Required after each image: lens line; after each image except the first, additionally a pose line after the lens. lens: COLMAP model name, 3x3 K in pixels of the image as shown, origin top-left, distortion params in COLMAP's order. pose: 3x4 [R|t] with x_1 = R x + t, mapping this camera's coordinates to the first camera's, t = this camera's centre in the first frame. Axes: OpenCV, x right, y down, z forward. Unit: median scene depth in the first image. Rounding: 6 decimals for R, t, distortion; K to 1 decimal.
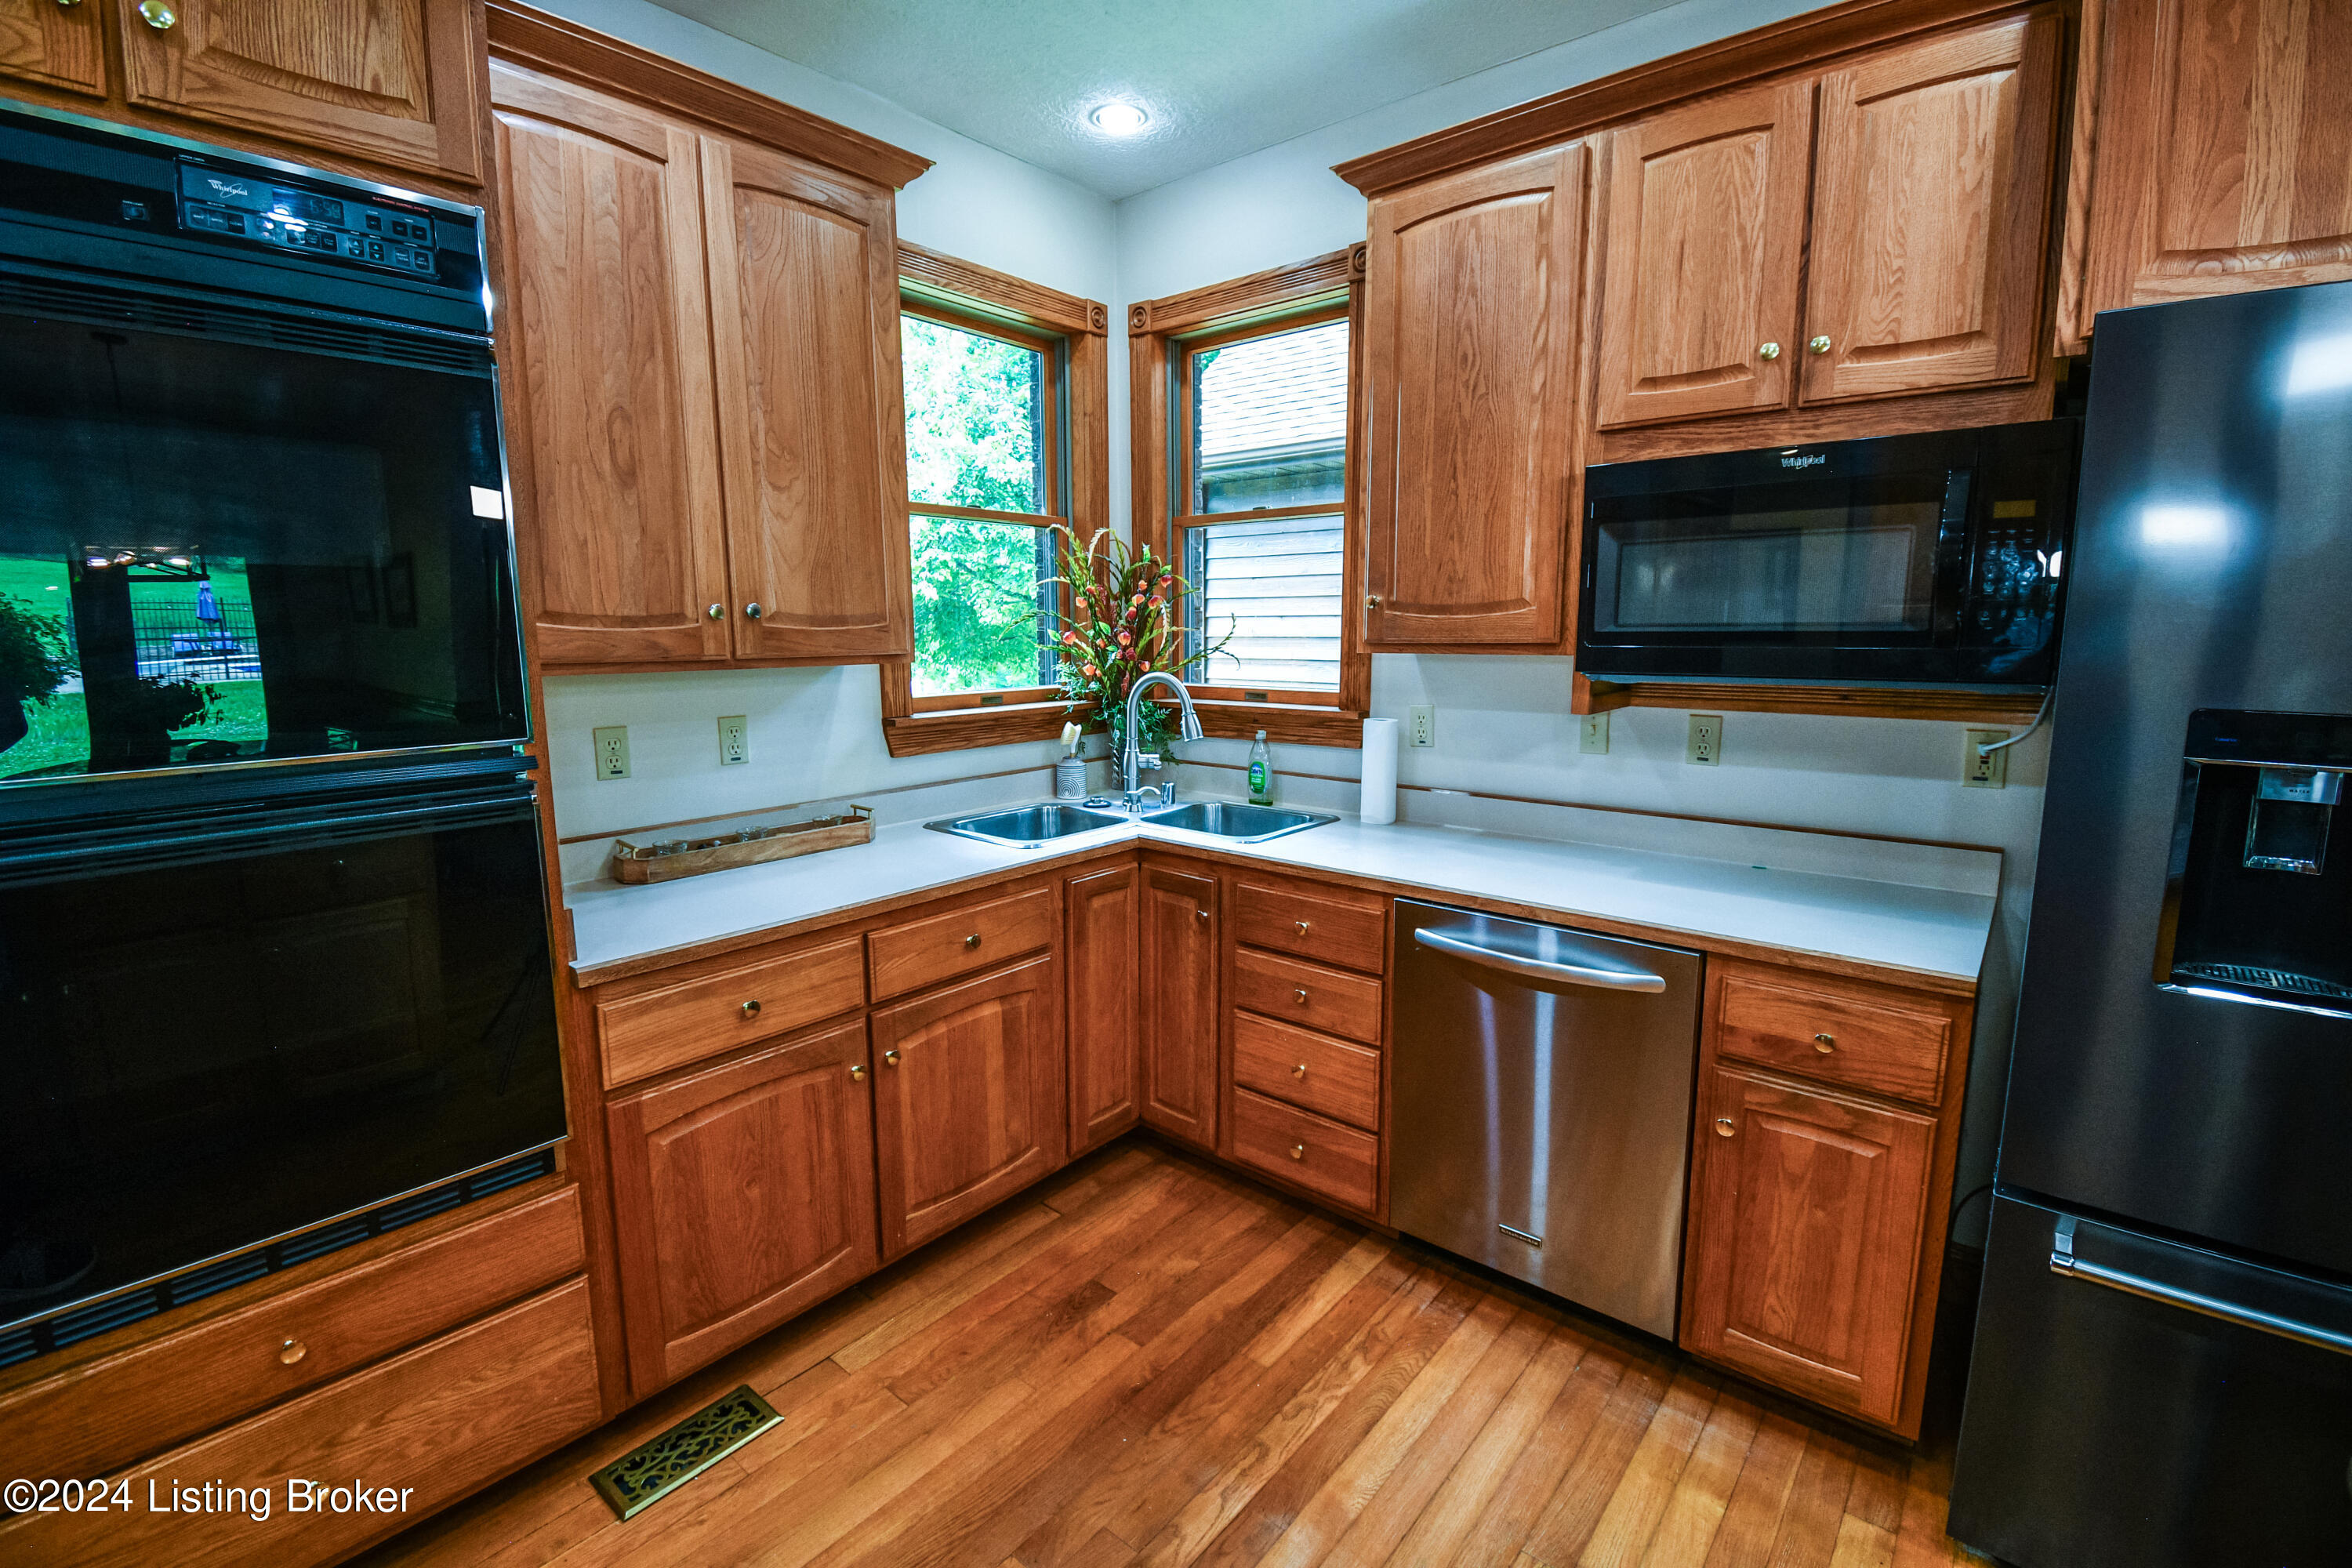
lens RADIAL K [[1036.8, 0, 1184.1], [0, 1036.8, 780.1], [0, 0, 1]] dist [-0.003488, -0.001142]
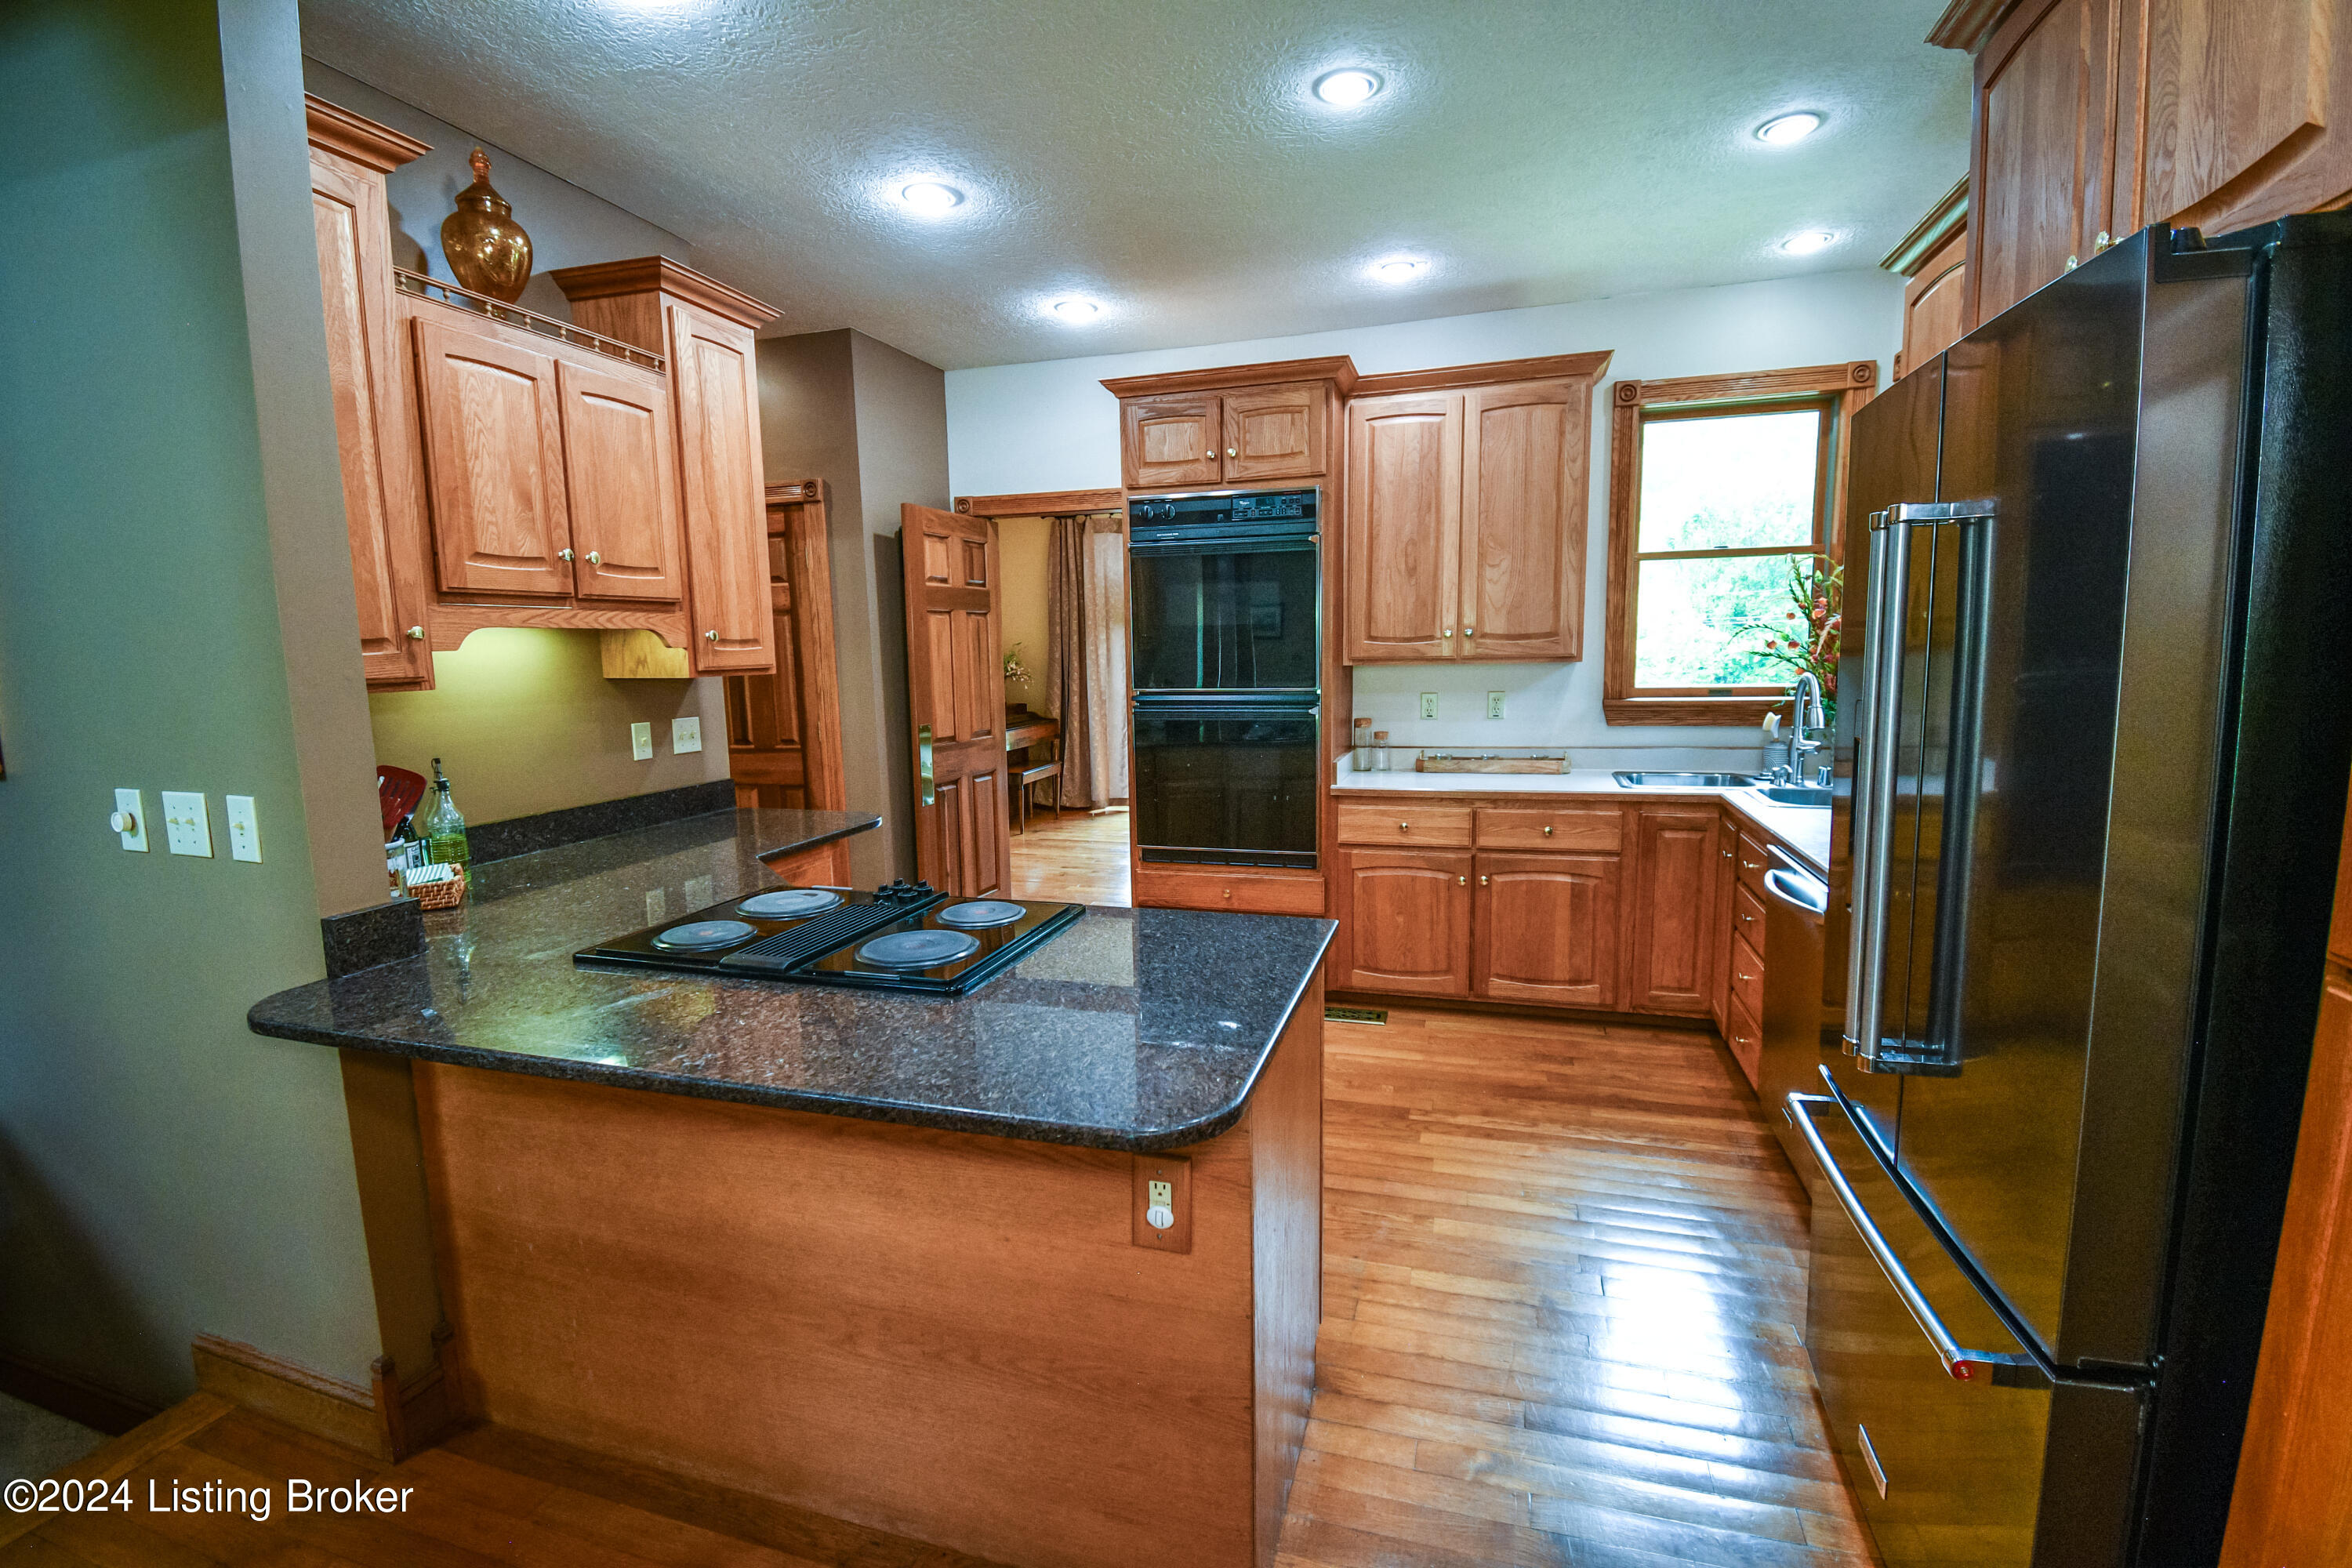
lens RADIAL K [[1036.8, 0, 1172.8], [0, 1036.8, 773.9], [0, 0, 1]] dist [-0.003488, -0.001142]
pose [[0.384223, 0.107770, -0.916929, 1.147105], [-0.118649, 0.990692, 0.066722, 0.028902], [0.915585, 0.083157, 0.393433, -0.216720]]
